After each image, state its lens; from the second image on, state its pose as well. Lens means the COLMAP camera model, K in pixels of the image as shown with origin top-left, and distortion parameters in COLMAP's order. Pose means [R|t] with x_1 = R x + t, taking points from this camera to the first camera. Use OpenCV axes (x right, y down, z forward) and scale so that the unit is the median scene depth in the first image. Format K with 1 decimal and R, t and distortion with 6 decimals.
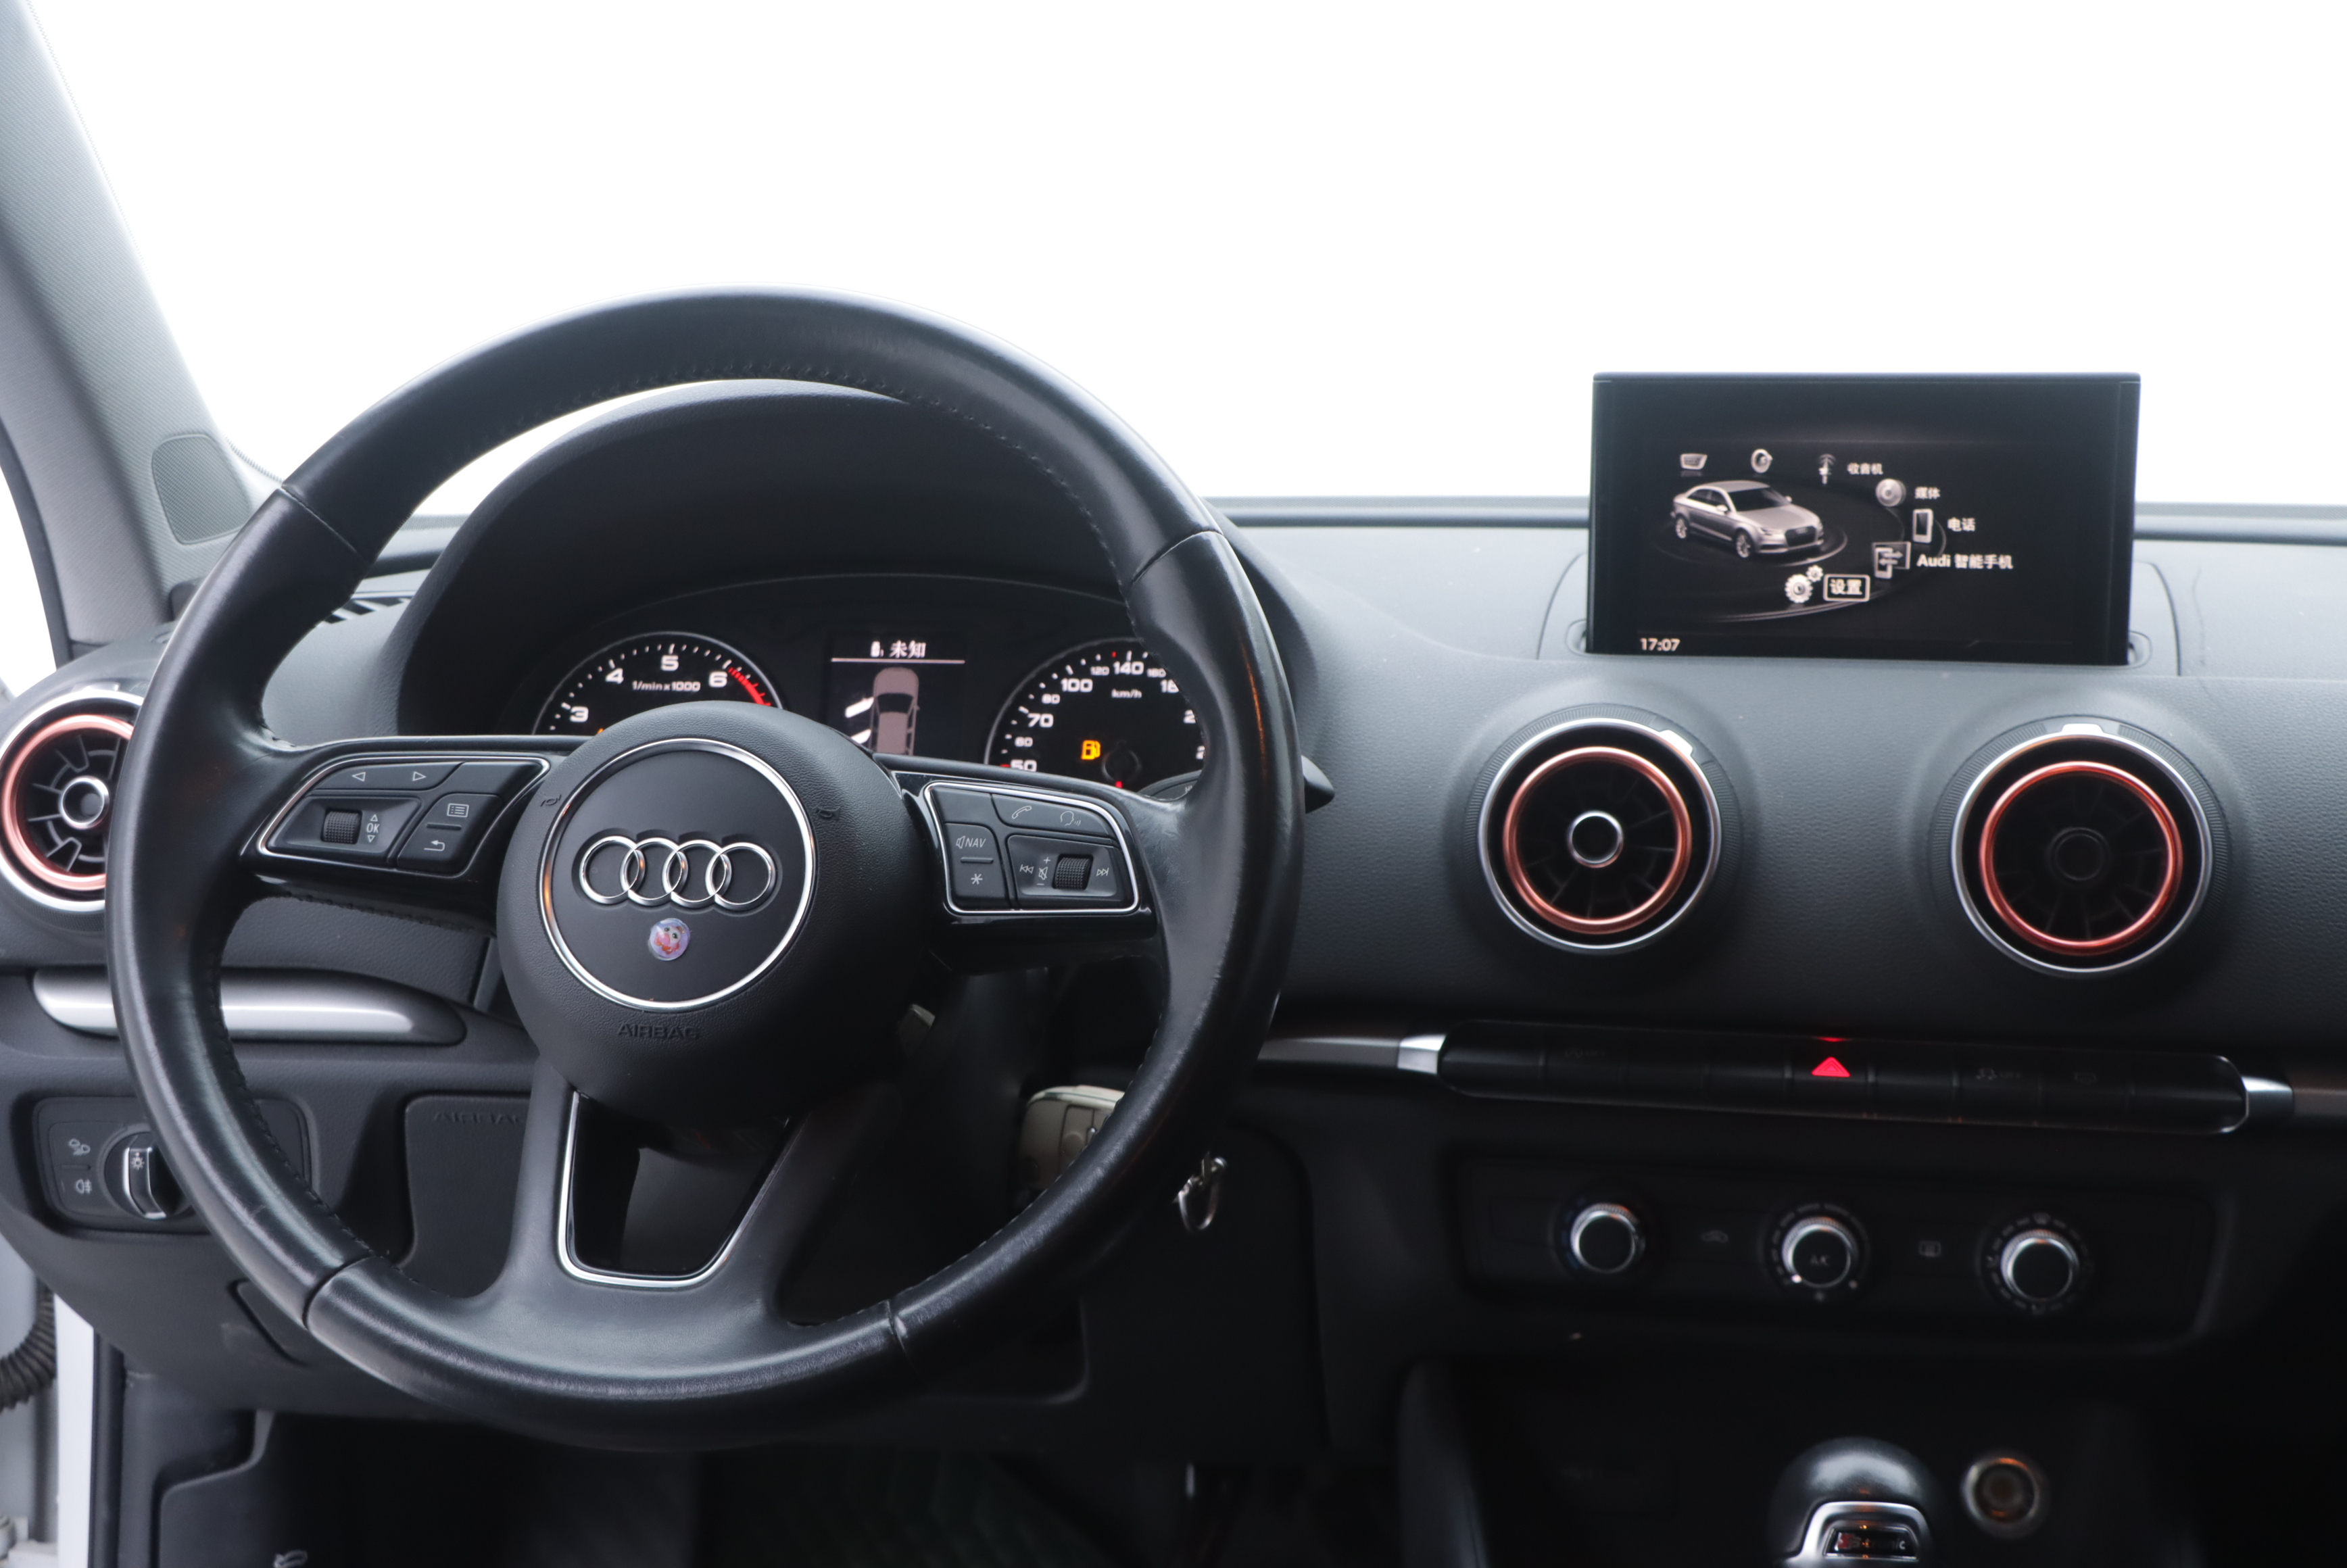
lens RADIAL K [[3077.2, 0, 1221.3], [0, 3077.2, 791.6], [0, 0, 1]] dist [0.013234, 0.000000]
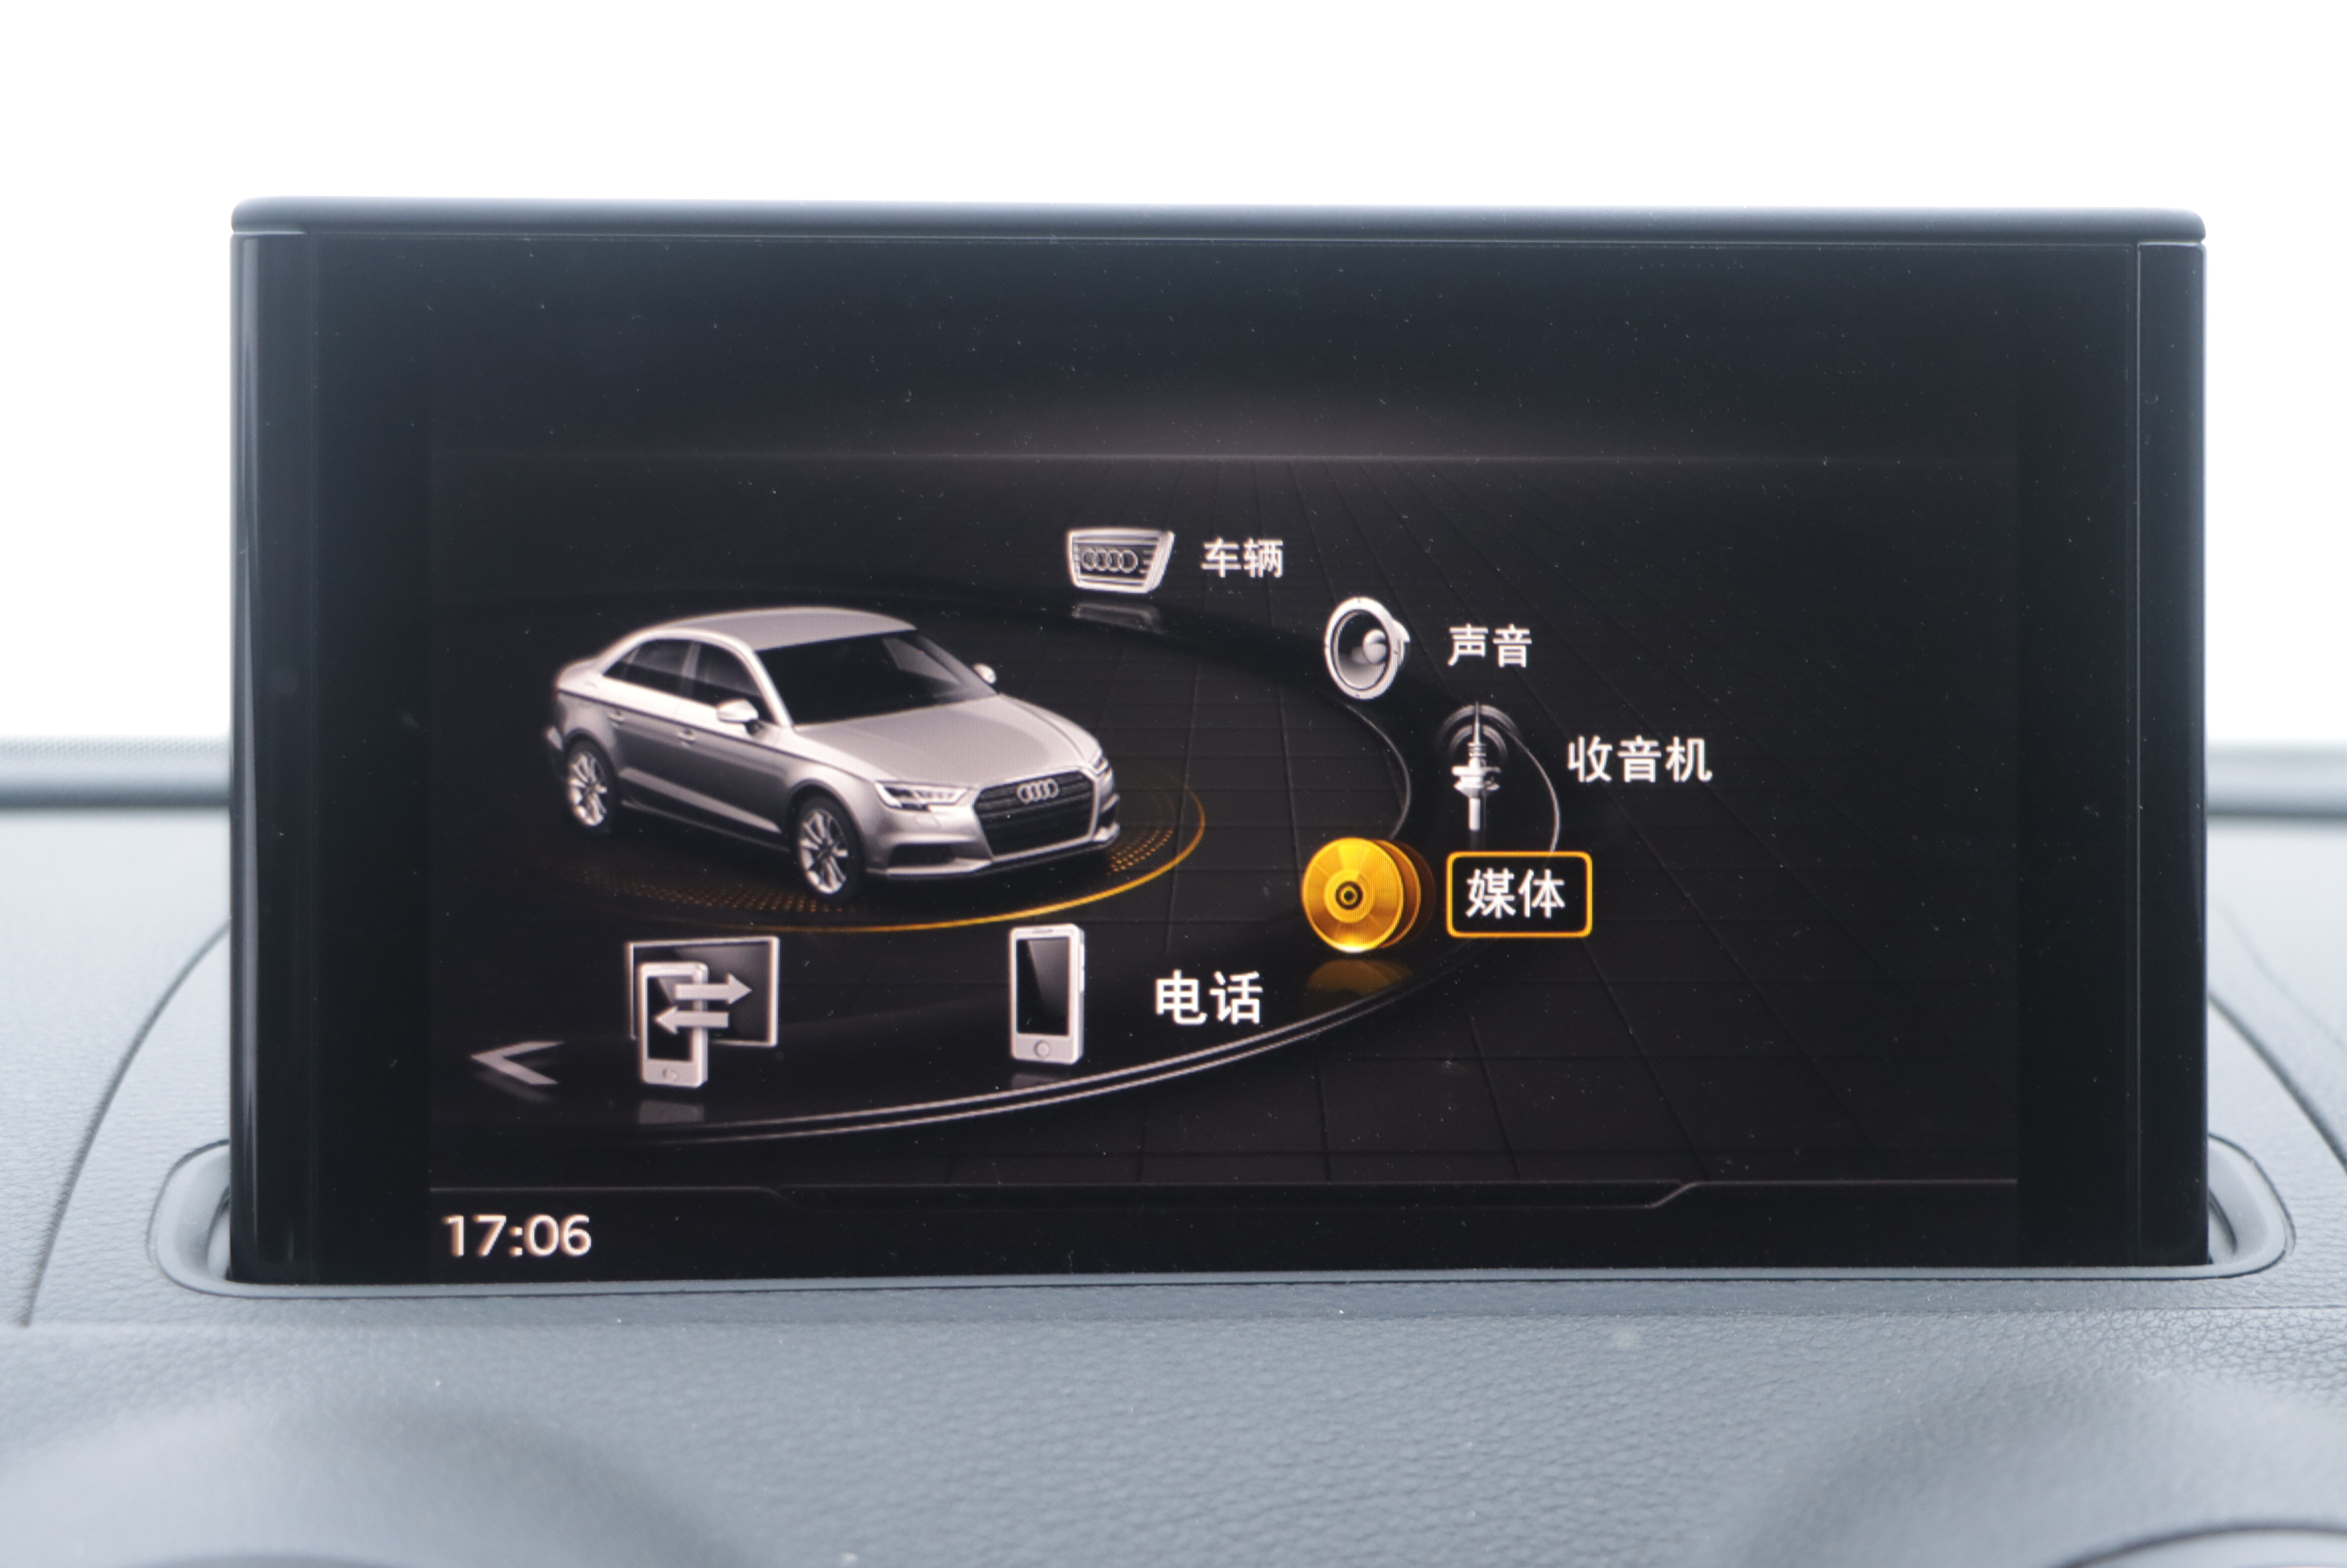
lens RADIAL K [[4257.1, 0, 1104.1], [0, 4257.1, 821.1], [0, 0, 1]] dist [0.013221, 0.000000]
pose [[0.953309, -0.007939, 0.301893, 0.082048], [0.043985, 0.992645, -0.112790, -0.040108], [-0.298777, 0.120803, 0.946646, 0.645759]]
